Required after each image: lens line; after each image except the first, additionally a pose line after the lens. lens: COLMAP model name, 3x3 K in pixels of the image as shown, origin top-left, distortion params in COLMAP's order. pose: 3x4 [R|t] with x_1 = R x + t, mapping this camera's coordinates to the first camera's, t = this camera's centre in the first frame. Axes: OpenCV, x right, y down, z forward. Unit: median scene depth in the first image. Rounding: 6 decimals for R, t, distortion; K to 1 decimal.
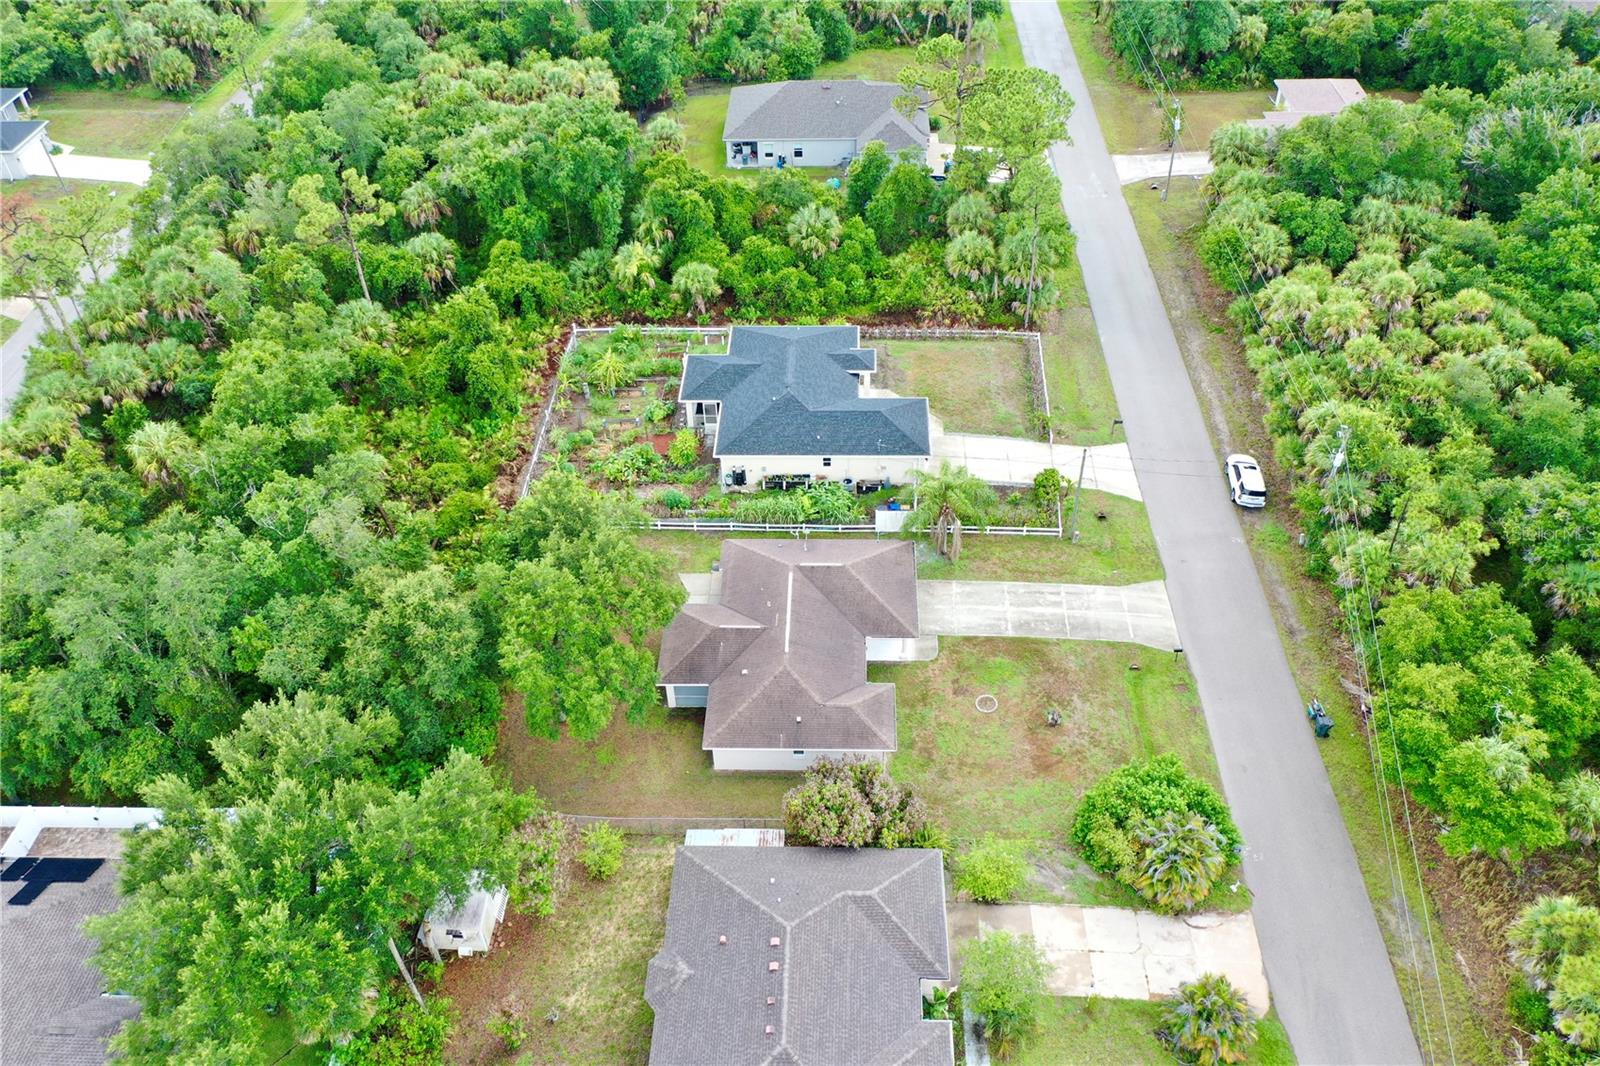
lens RADIAL K [[1263.1, 0, 800.0], [0, 1263.1, 533.0], [0, 0, 1]] dist [-0.003910, -0.000133]
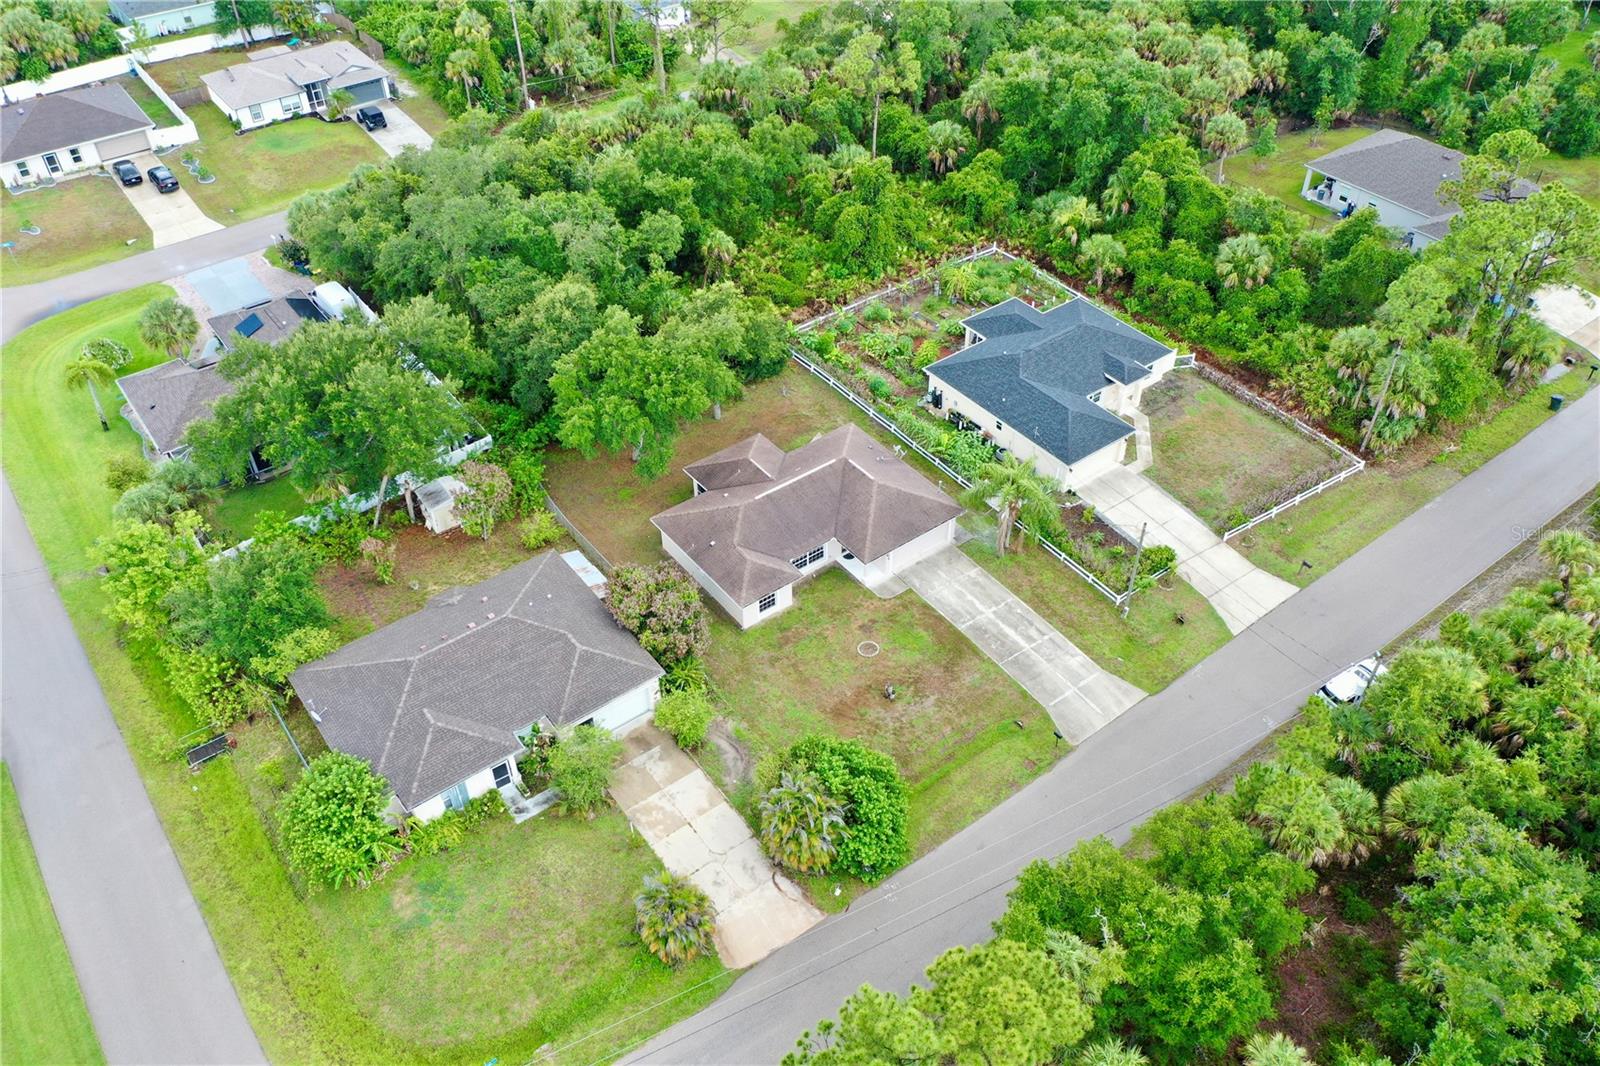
lens RADIAL K [[1263.1, 0, 800.0], [0, 1263.1, 533.0], [0, 0, 1]] dist [-0.003910, -0.000133]
pose [[0.627642, 0.530658, -0.569620, 0.489832], [-0.519907, 0.830320, 0.200661, -0.093366], [0.579450, 0.170206, 0.797037, 0.087161]]
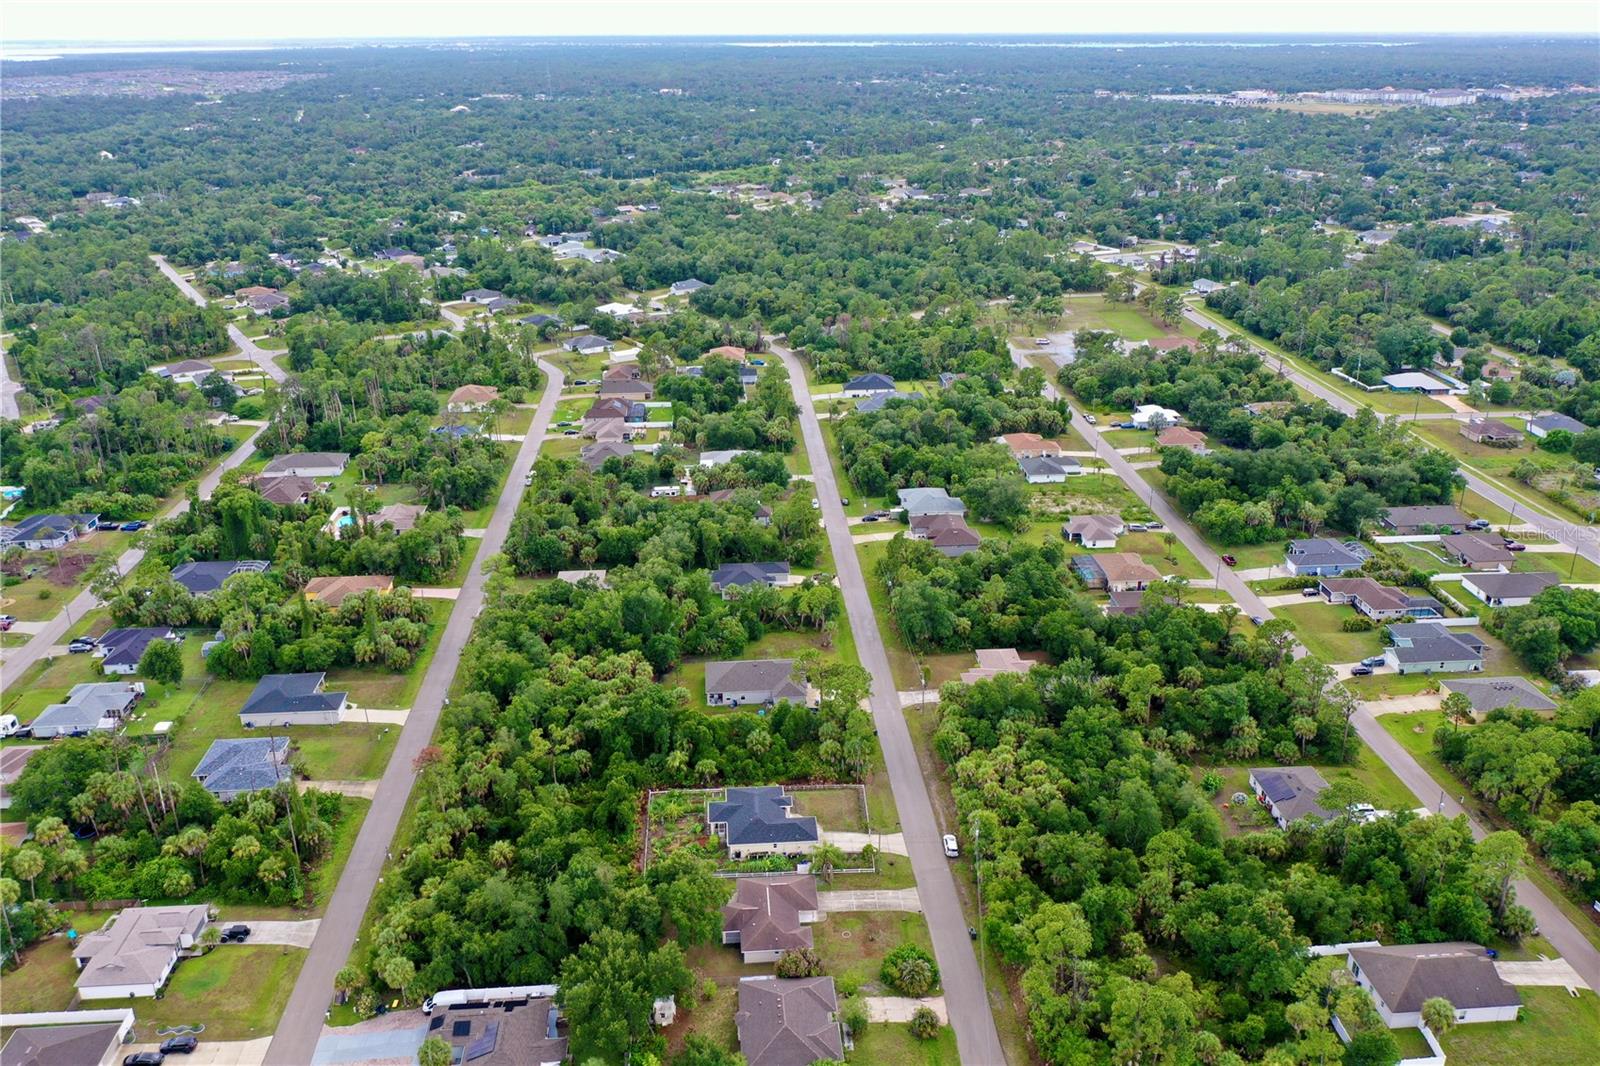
lens RADIAL K [[1263.1, 0, 800.0], [0, 1263.1, 533.0], [0, 0, 1]] dist [-0.003910, -0.000133]
pose [[0.994195, -0.022161, 0.105286, -0.149173], [0.056003, 0.942135, -0.330521, 0.156026], [-0.091869, 0.334499, 0.937908, -1.255090]]
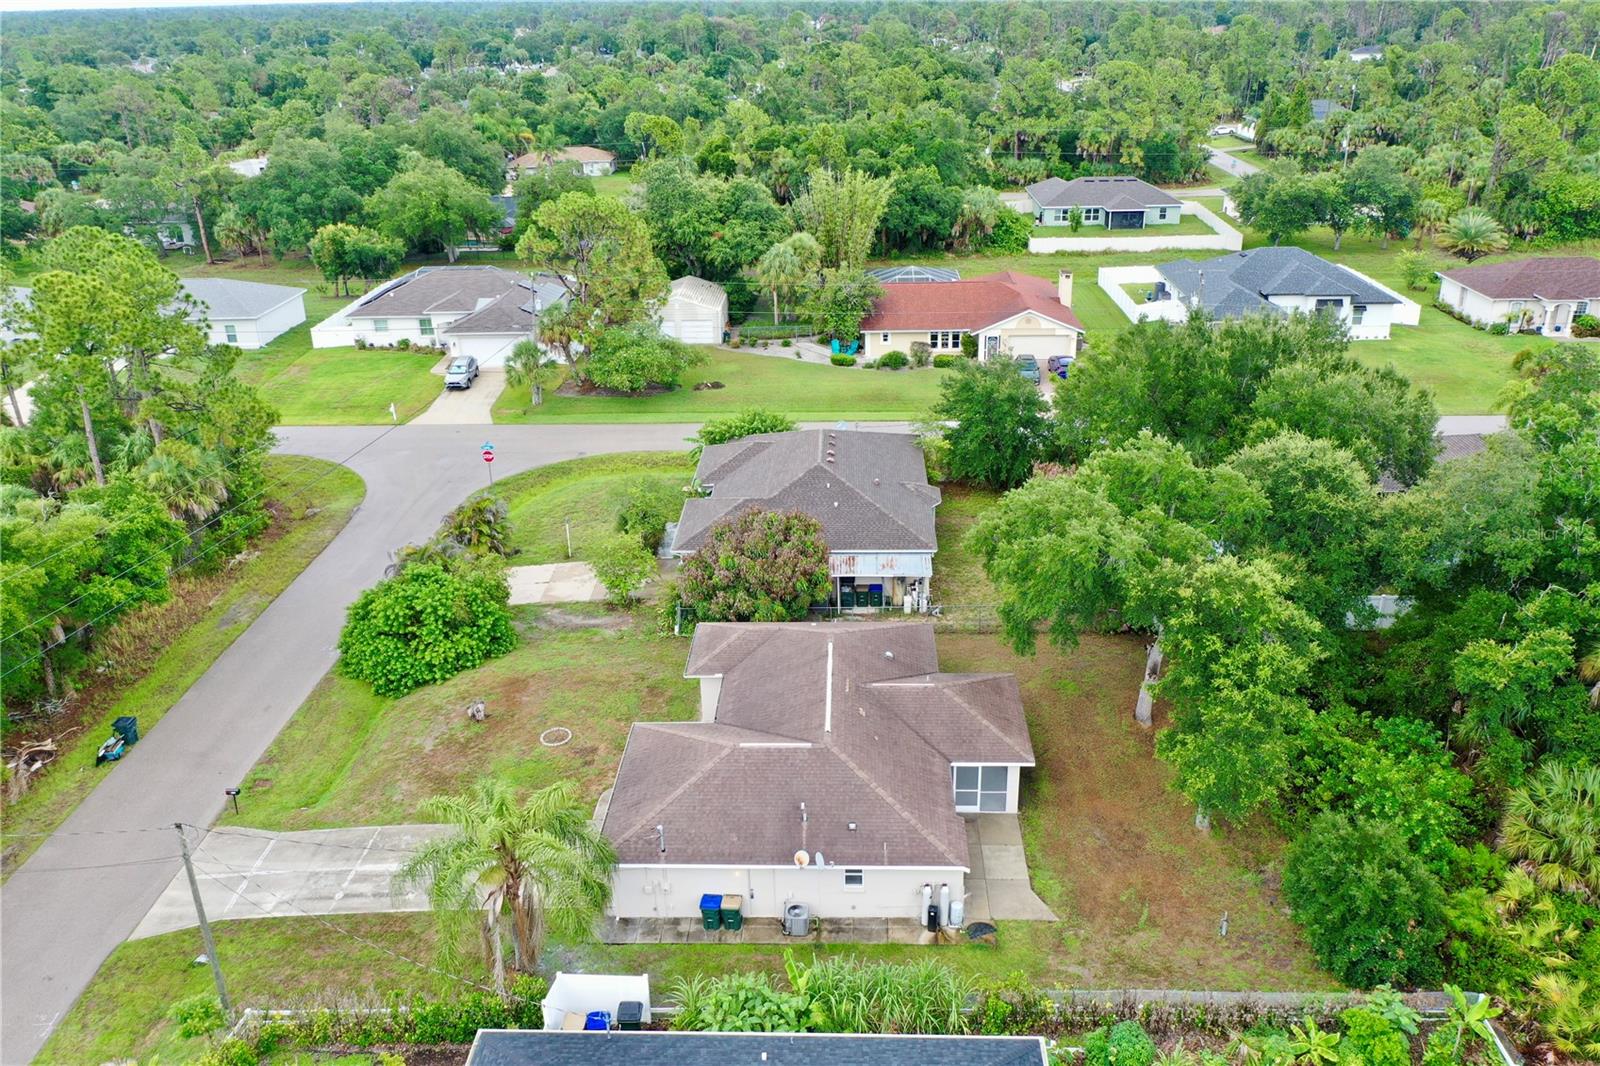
lens RADIAL K [[1263.1, 0, 800.0], [0, 1263.1, 533.0], [0, 0, 1]] dist [-0.003910, -0.000133]
pose [[-0.998787, 0.041715, 0.026170, -0.010894], [0.041474, 0.426045, 0.903751, -0.415174], [0.026551, 0.903740, -0.427258, 0.898741]]
